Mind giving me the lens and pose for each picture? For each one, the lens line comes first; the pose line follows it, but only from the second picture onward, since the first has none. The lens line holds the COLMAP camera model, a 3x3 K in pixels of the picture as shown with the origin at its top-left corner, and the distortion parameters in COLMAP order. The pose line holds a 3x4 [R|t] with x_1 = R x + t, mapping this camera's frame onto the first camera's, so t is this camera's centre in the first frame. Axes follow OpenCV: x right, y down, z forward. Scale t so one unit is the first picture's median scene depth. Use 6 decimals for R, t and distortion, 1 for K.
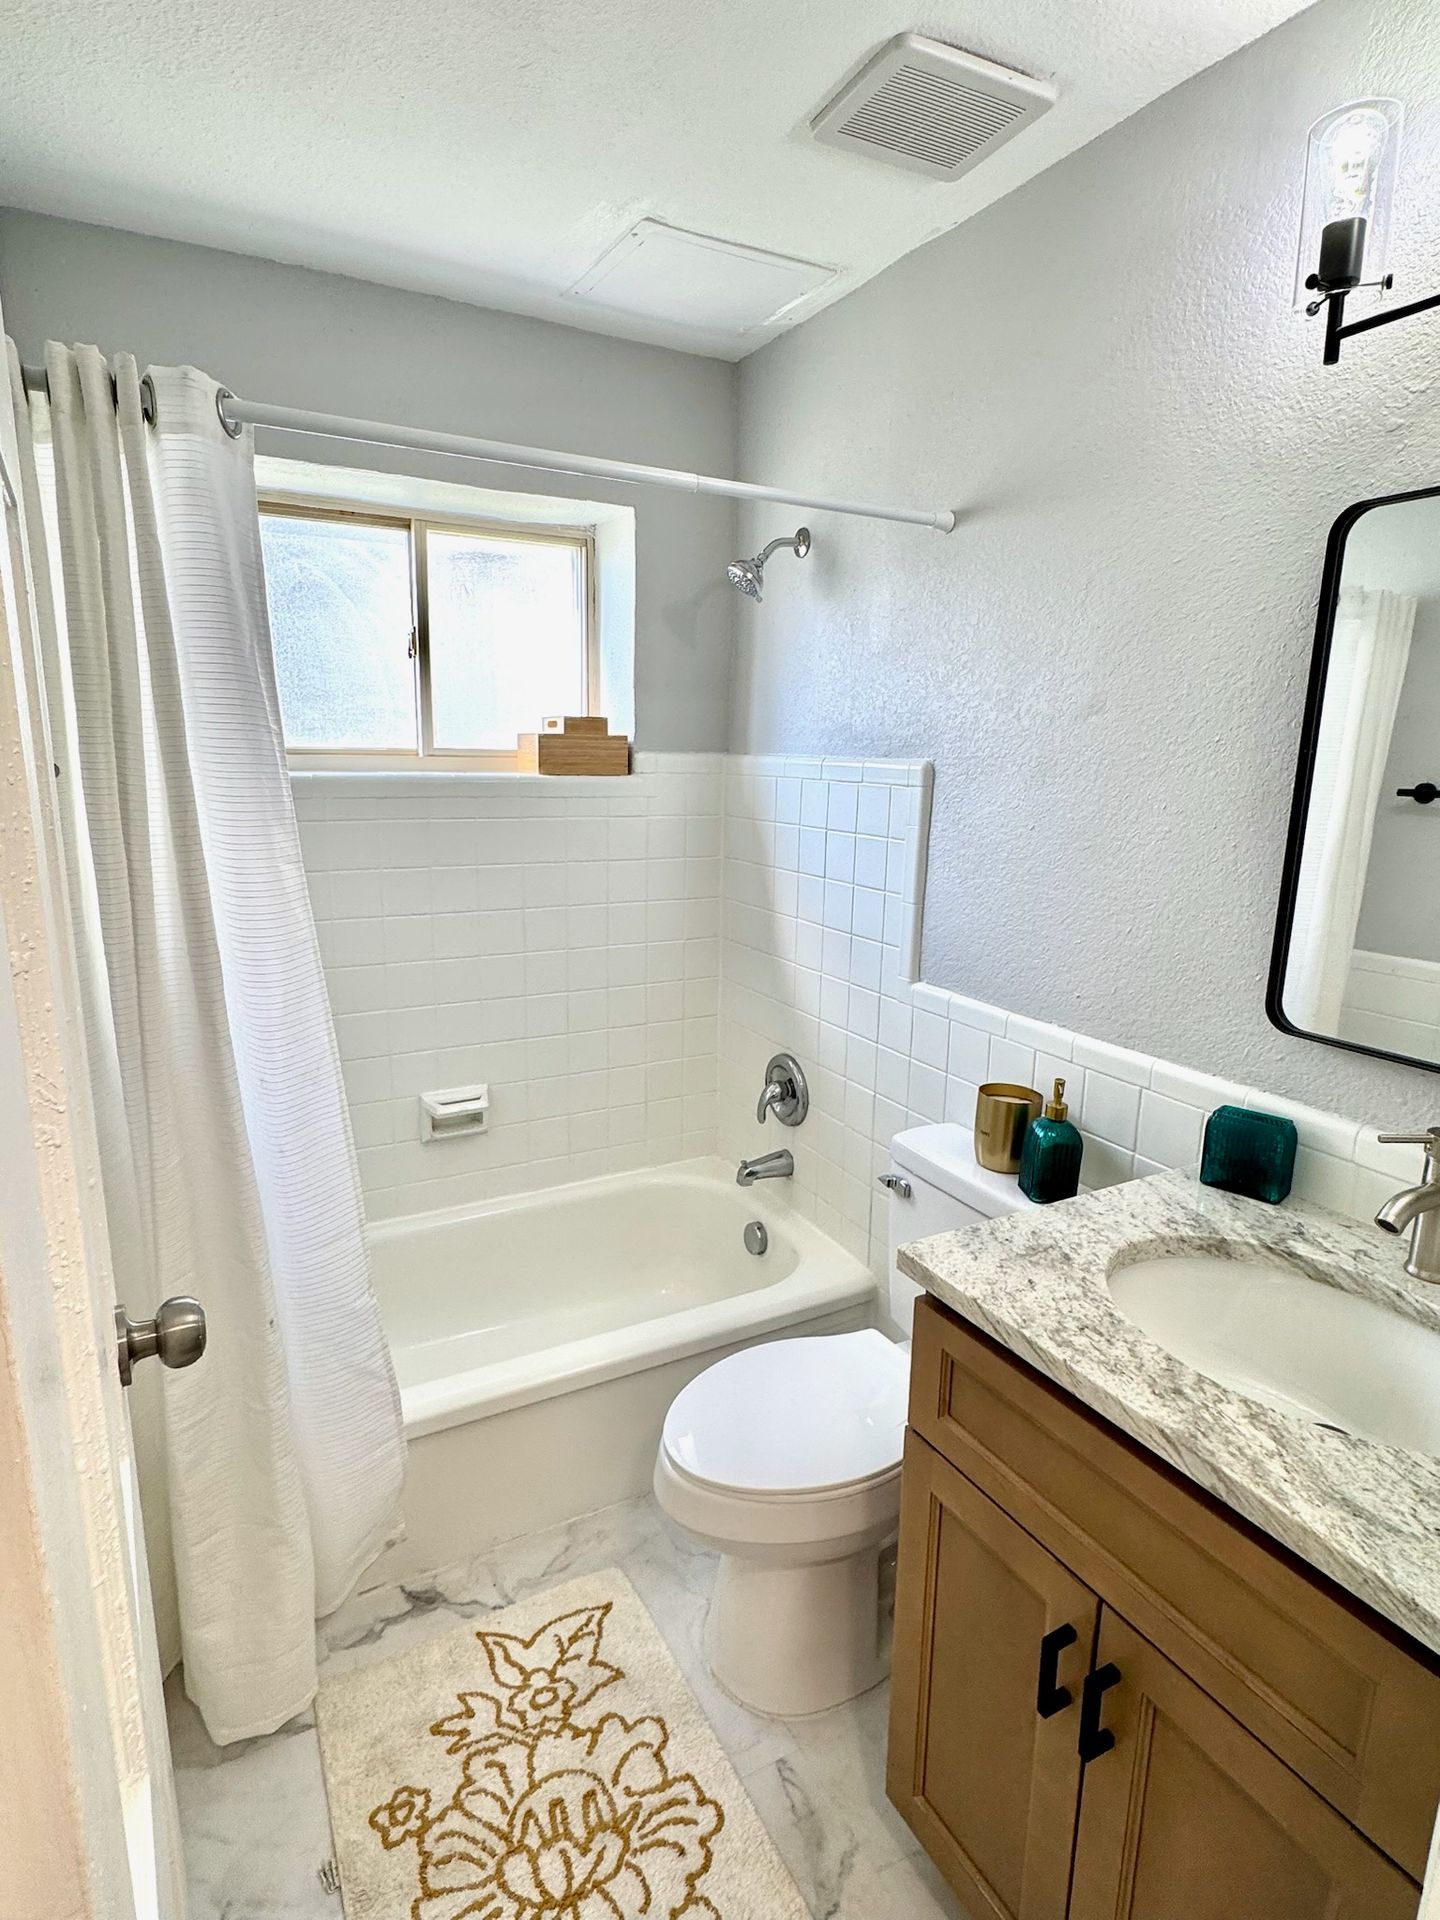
lens RADIAL K [[1013.5, 0, 720.0], [0, 1013.5, 960.0], [0, 0, 1]] dist [-0.001108, -0.000690]
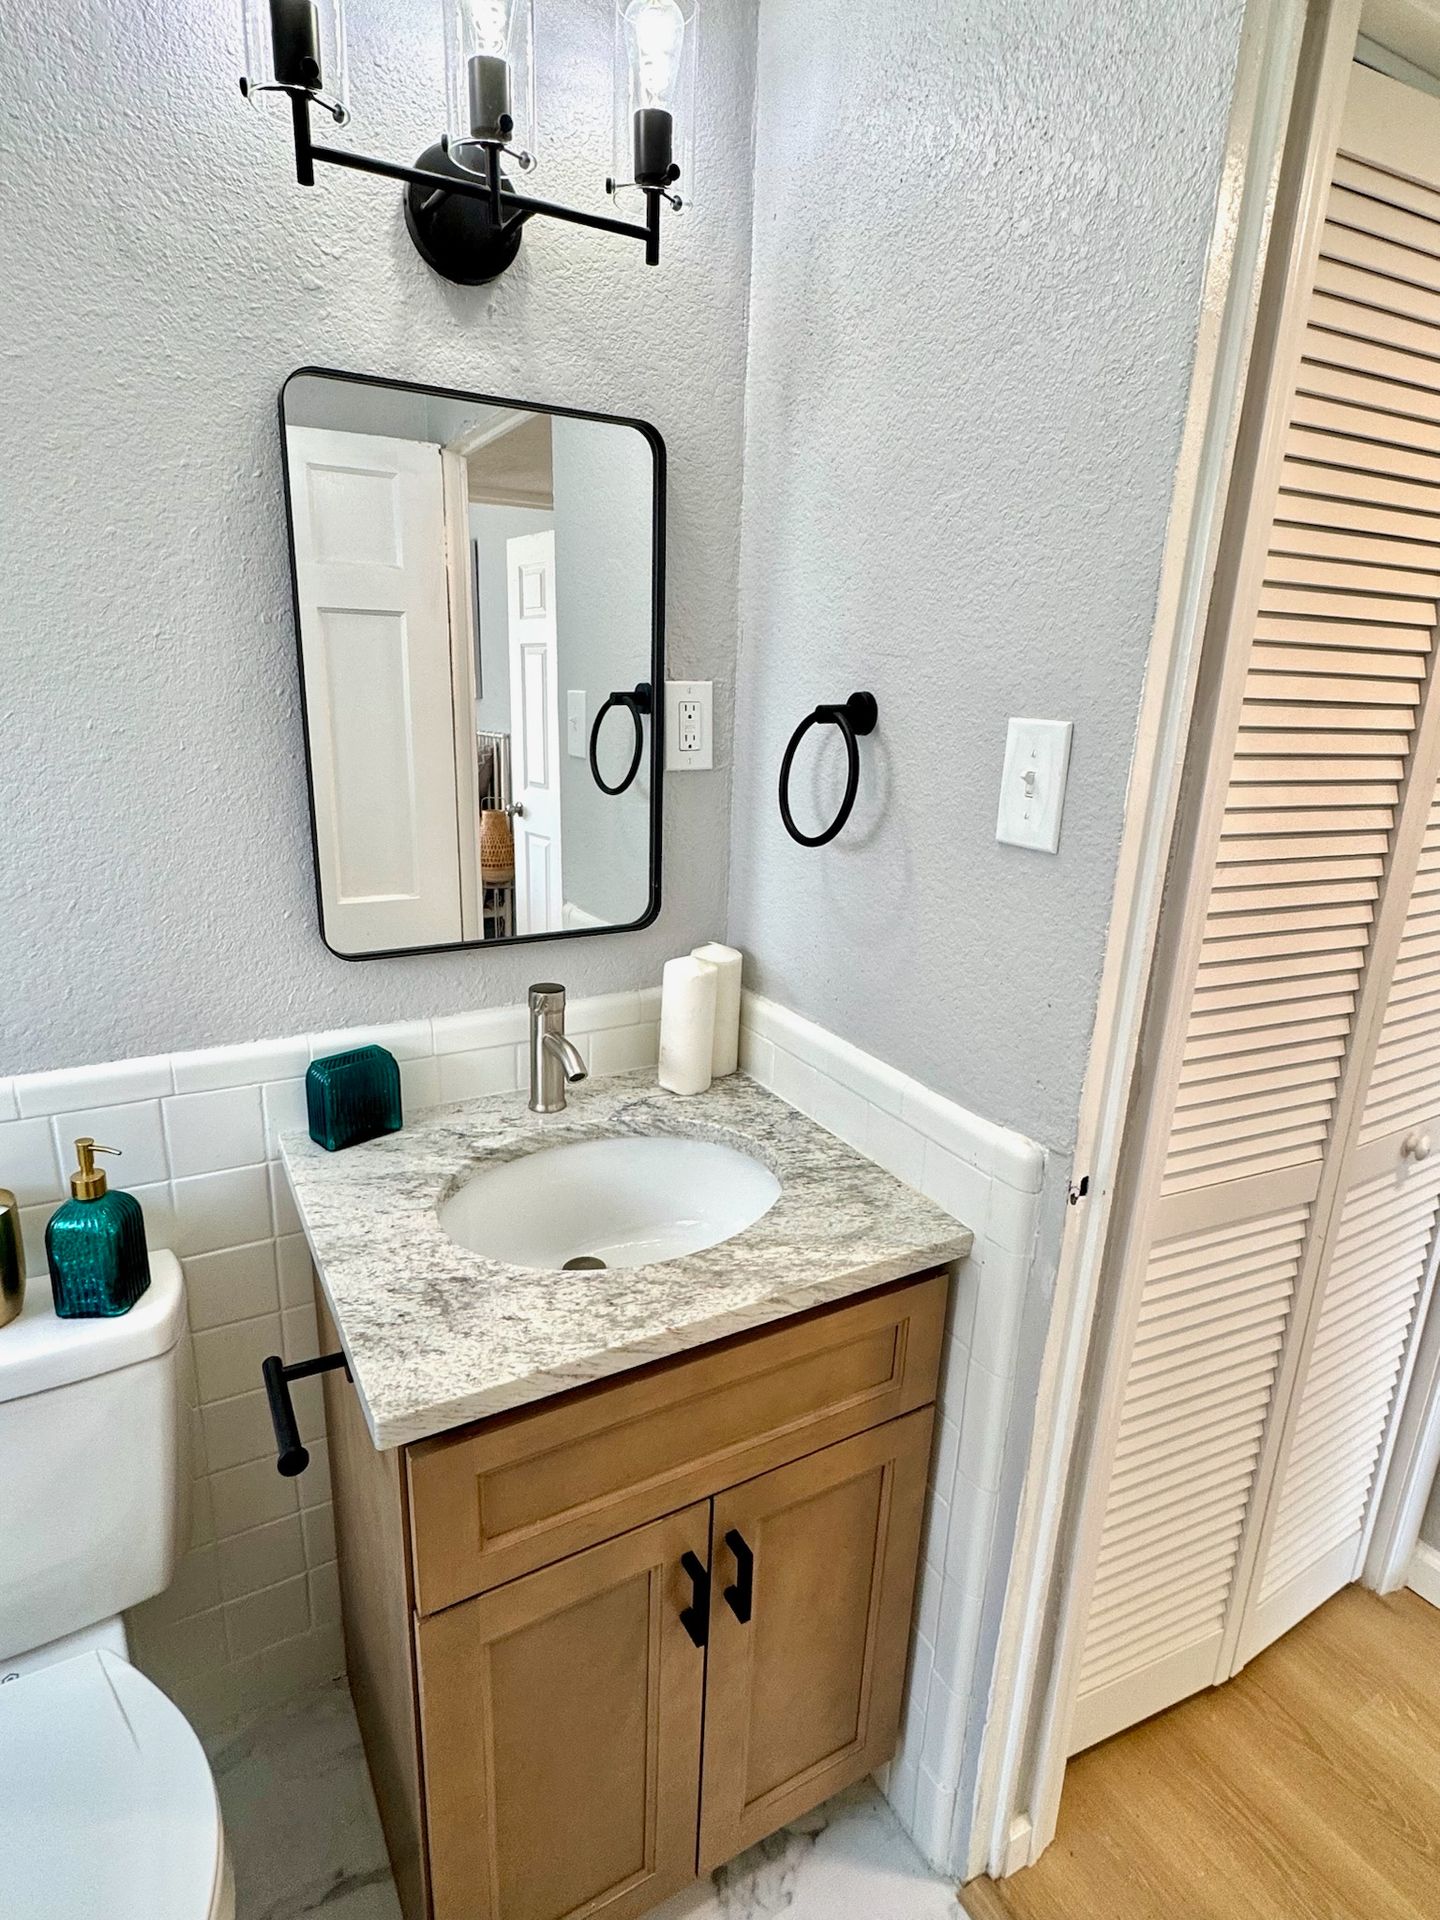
lens RADIAL K [[1021.6, 0, 718.3], [0, 1021.6, 954.7], [0, 0, 1]] dist [0.000697, -0.000327]
pose [[-0.019935, -0.293311, 0.955809, -0.405318], [0.168733, 0.941299, 0.292377, -0.177254], [-0.985460, 0.167105, 0.030727, 0.743502]]
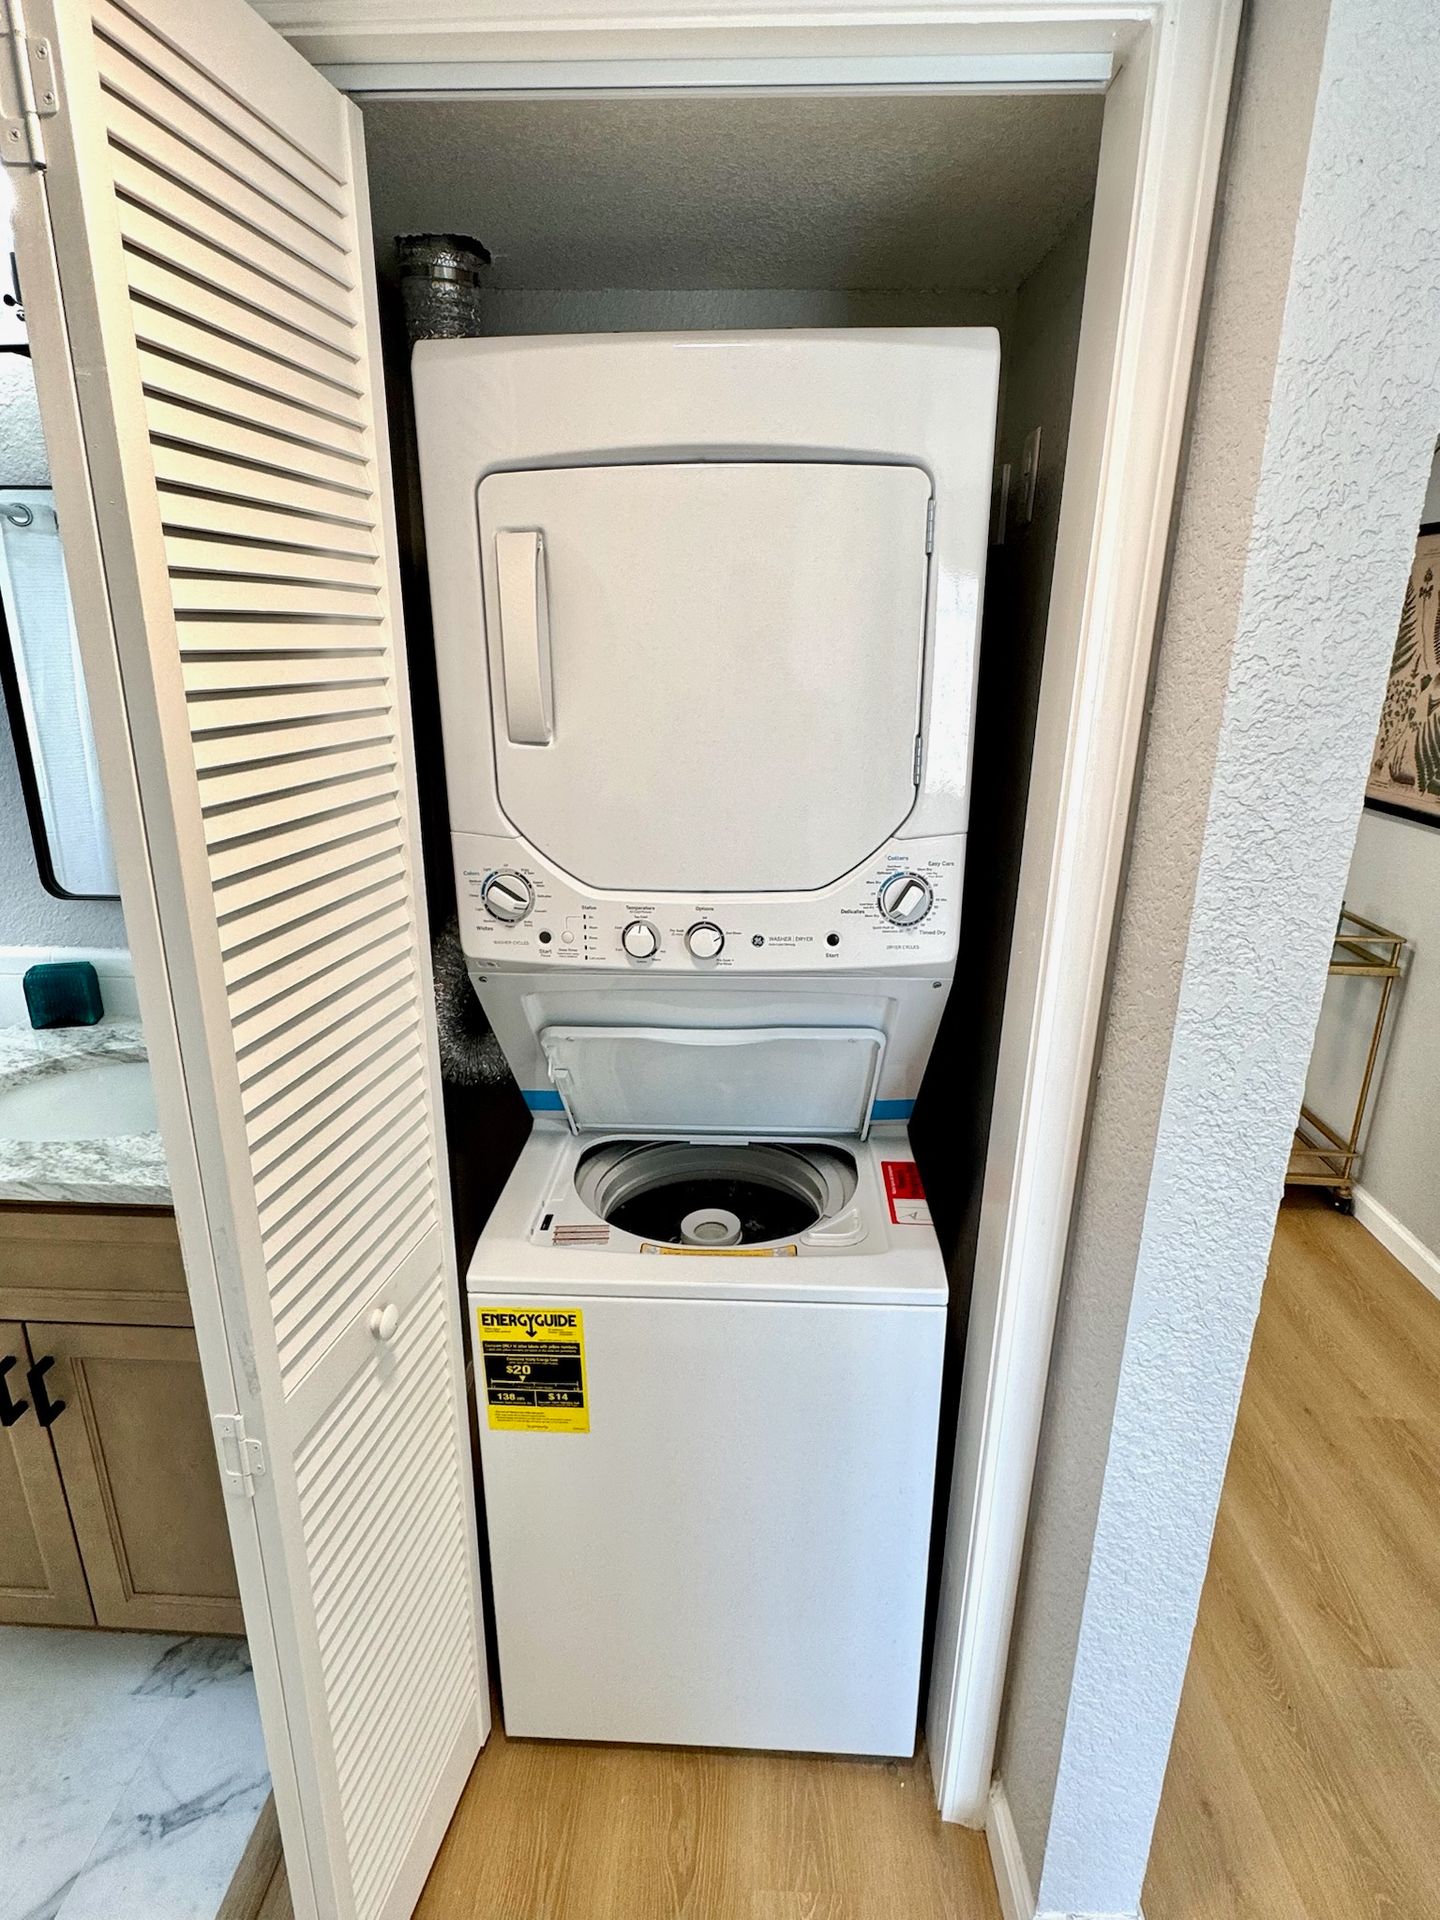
lens RADIAL K [[1013.5, 0, 720.0], [0, 1013.5, 960.0], [0, 0, 1]] dist [-0.001108, -0.000690]
pose [[0.511803, -0.274144, 0.814188, -0.115216], [0.168153, 0.961355, 0.217994, 0.005626], [-0.842486, 0.025338, 0.538123, -0.498677]]
